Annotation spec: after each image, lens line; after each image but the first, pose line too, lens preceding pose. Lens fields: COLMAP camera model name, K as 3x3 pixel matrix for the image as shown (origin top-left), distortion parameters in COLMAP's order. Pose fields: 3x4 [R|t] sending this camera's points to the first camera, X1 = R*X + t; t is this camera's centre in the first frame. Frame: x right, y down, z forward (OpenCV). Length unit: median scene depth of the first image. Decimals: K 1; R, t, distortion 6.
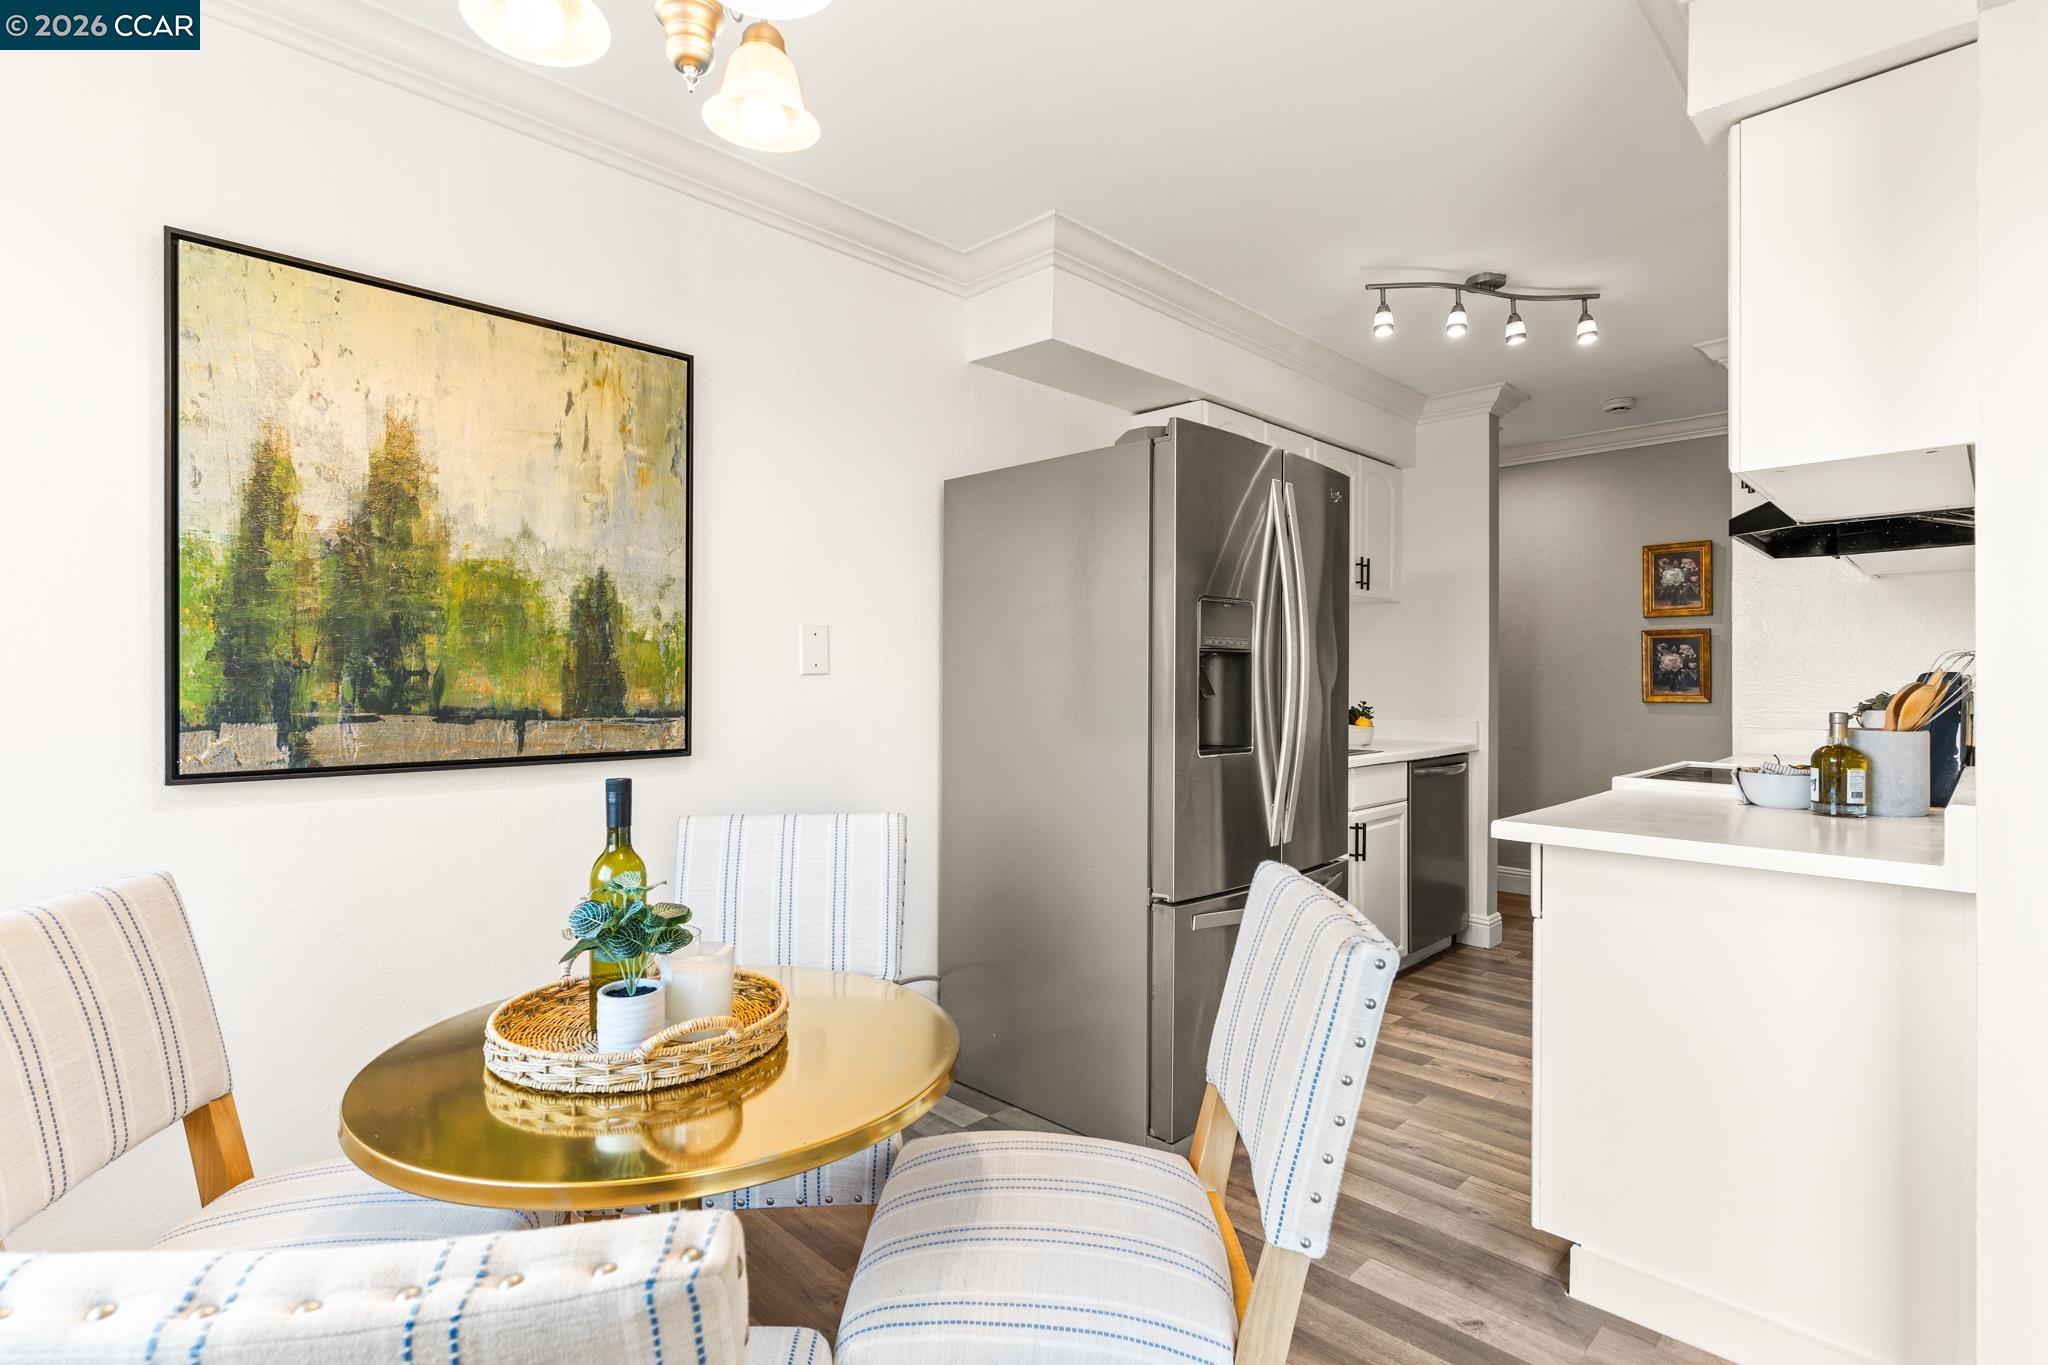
lens RADIAL K [[985.0, 0, 1012.3], [0, 985.0, 683.4], [0, 0, 1]] dist [0.003824, -0.000698]
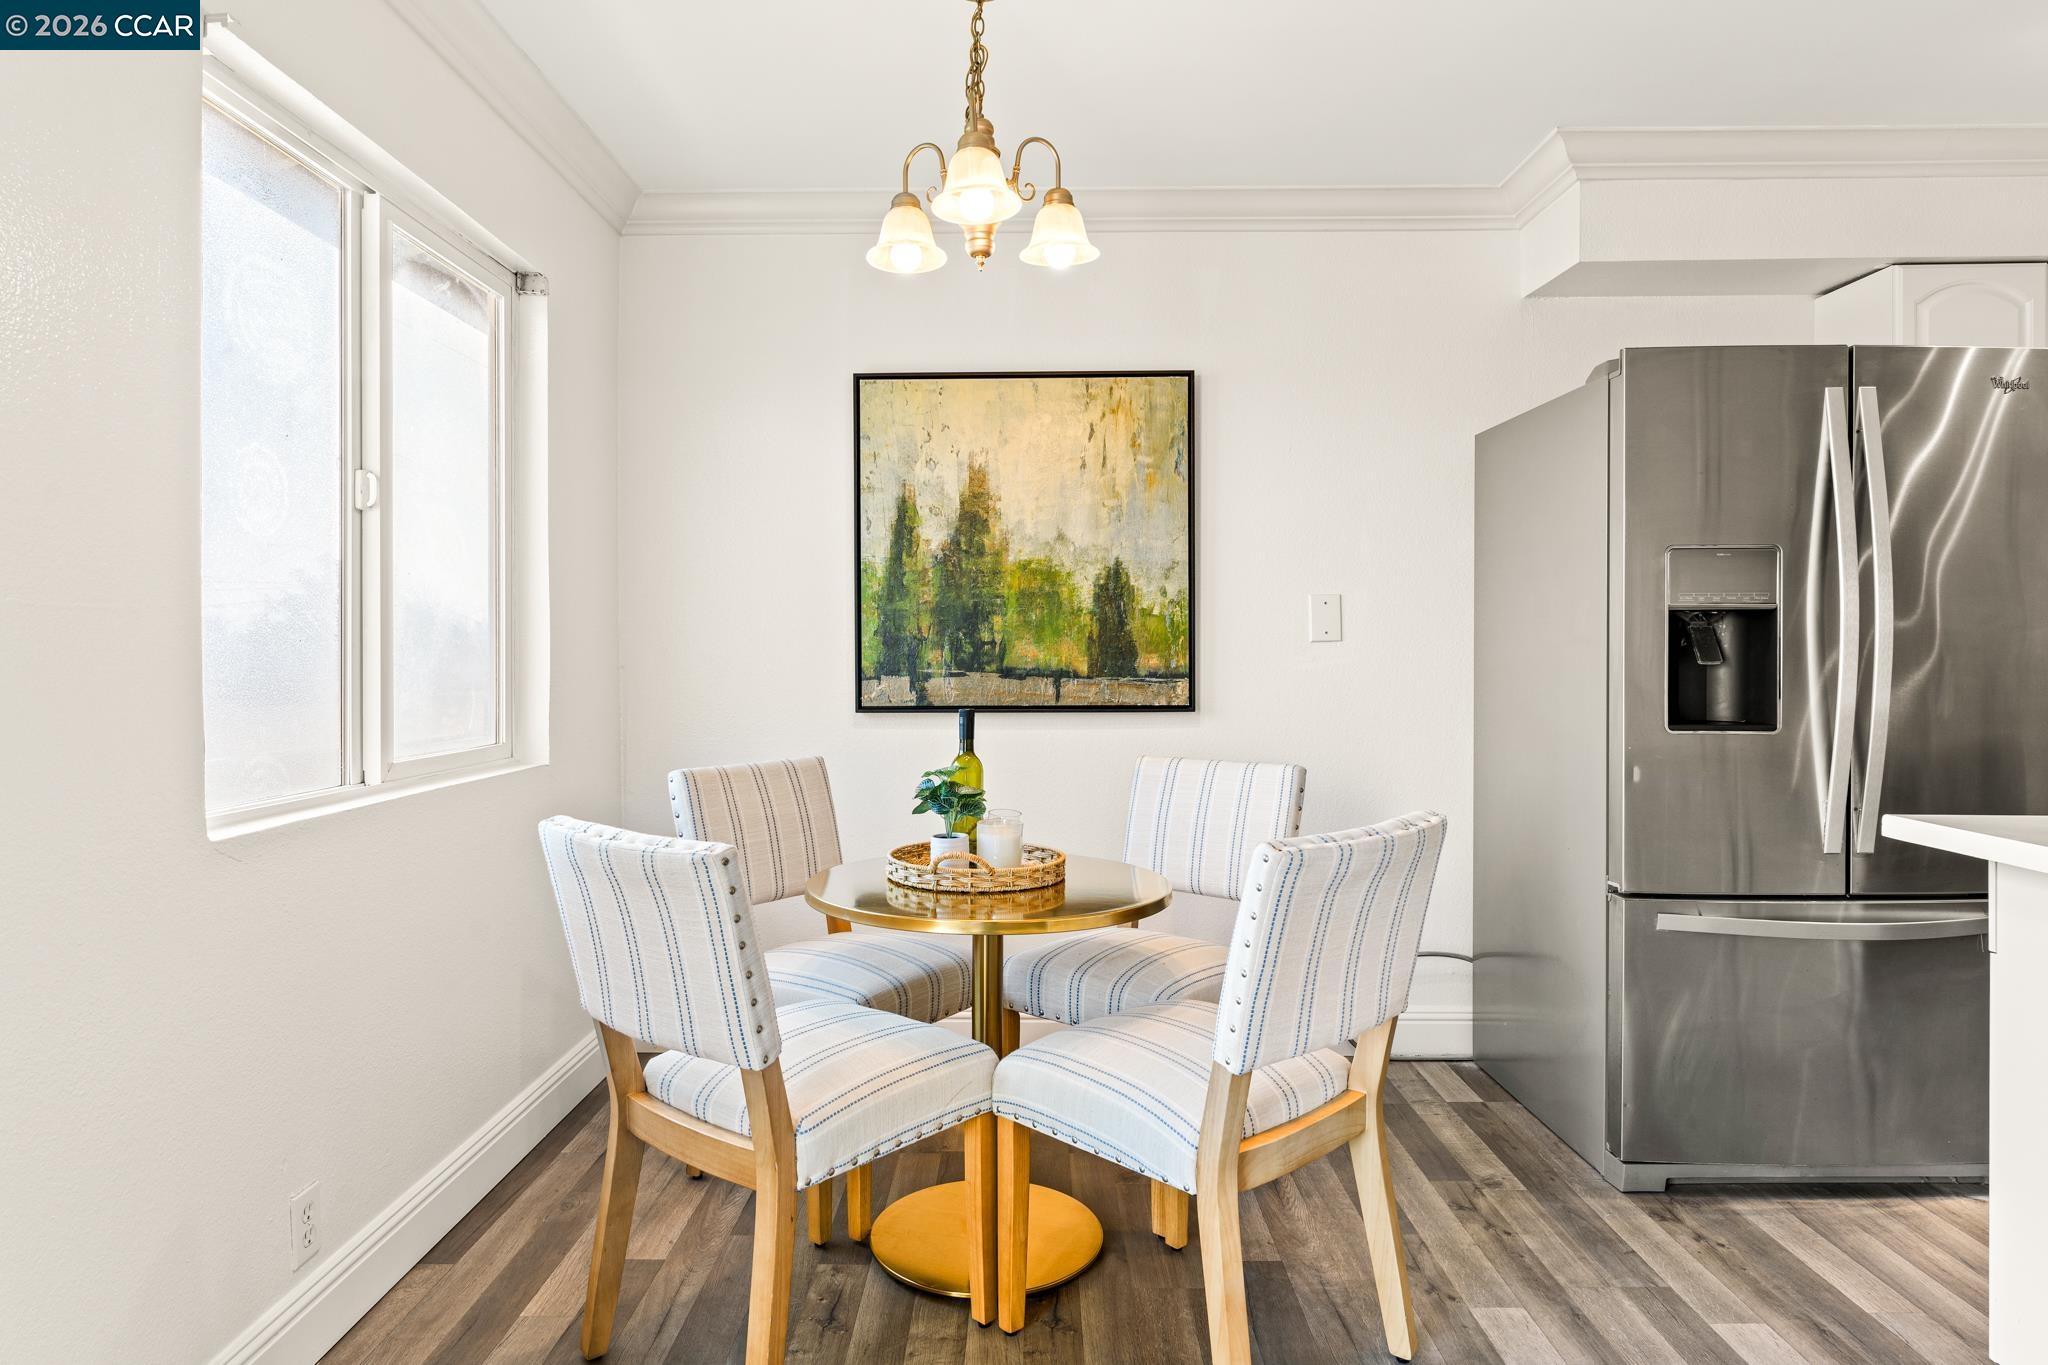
lens RADIAL K [[1200.8, 0, 1014.9], [0, 1200.8, 662.4], [0, 0, 1]] dist [0.001440, 0.001221]
pose [[0.698745, 0.002890, -0.715365, 0.642526], [0.001997, 0.999980, 0.005990, 0.006954], [0.715368, -0.005614, 0.698725, -0.177670]]
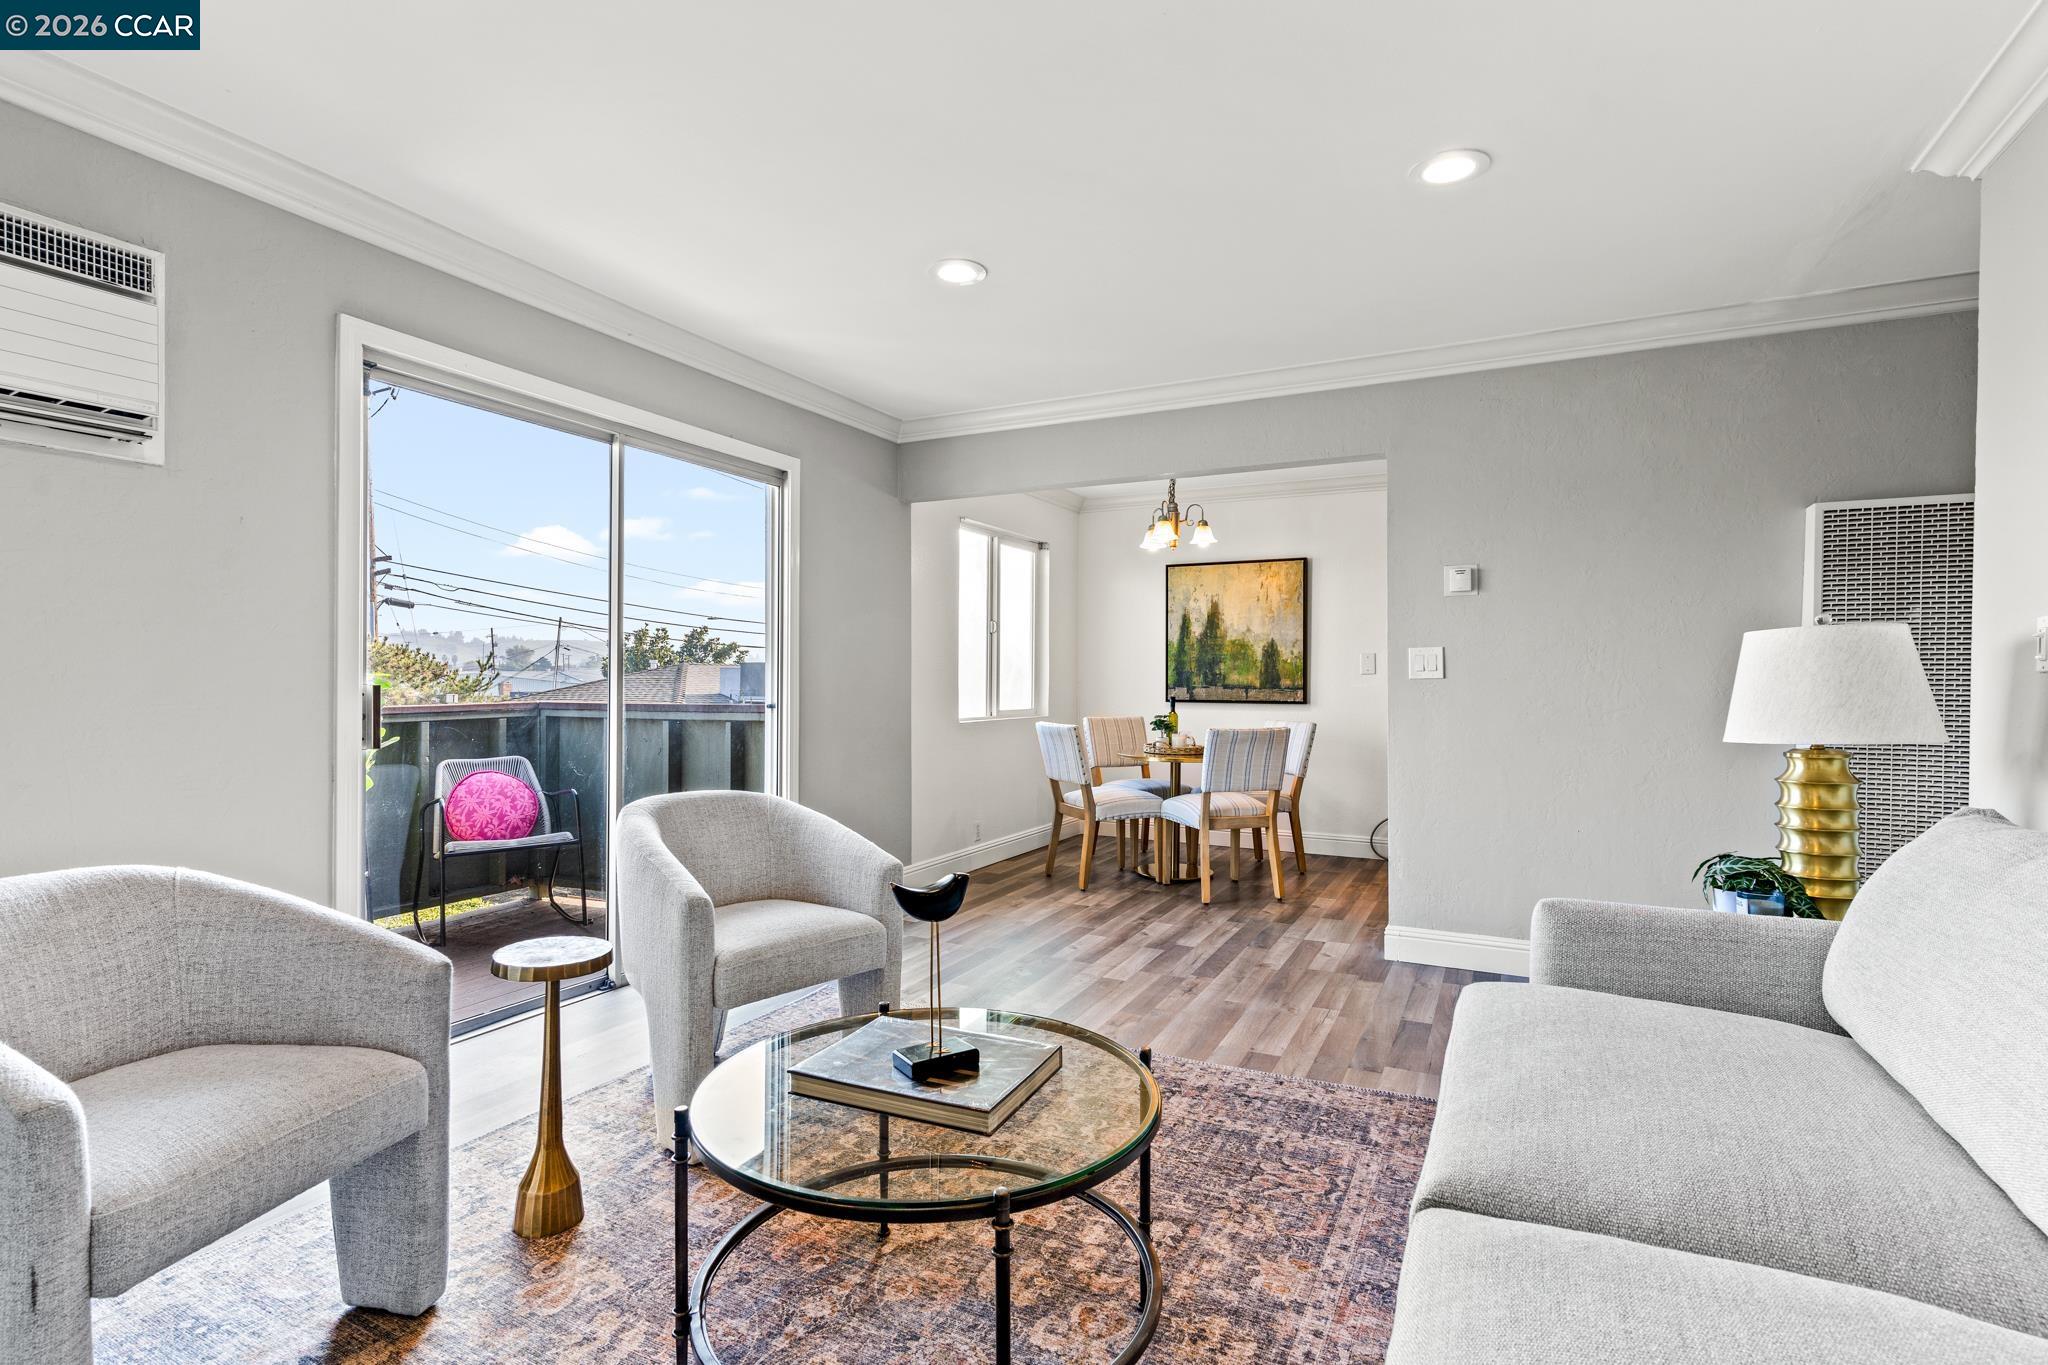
lens RADIAL K [[985.0, 0, 1012.3], [0, 985.0, 683.4], [0, 0, 1]] dist [0.003824, -0.000698]
pose [[0.311810, 0.003695, -0.950137, 2.359019], [-0.006711, 0.999976, 0.001686, 0.020315], [0.950121, 0.005850, 0.311827, -0.728620]]
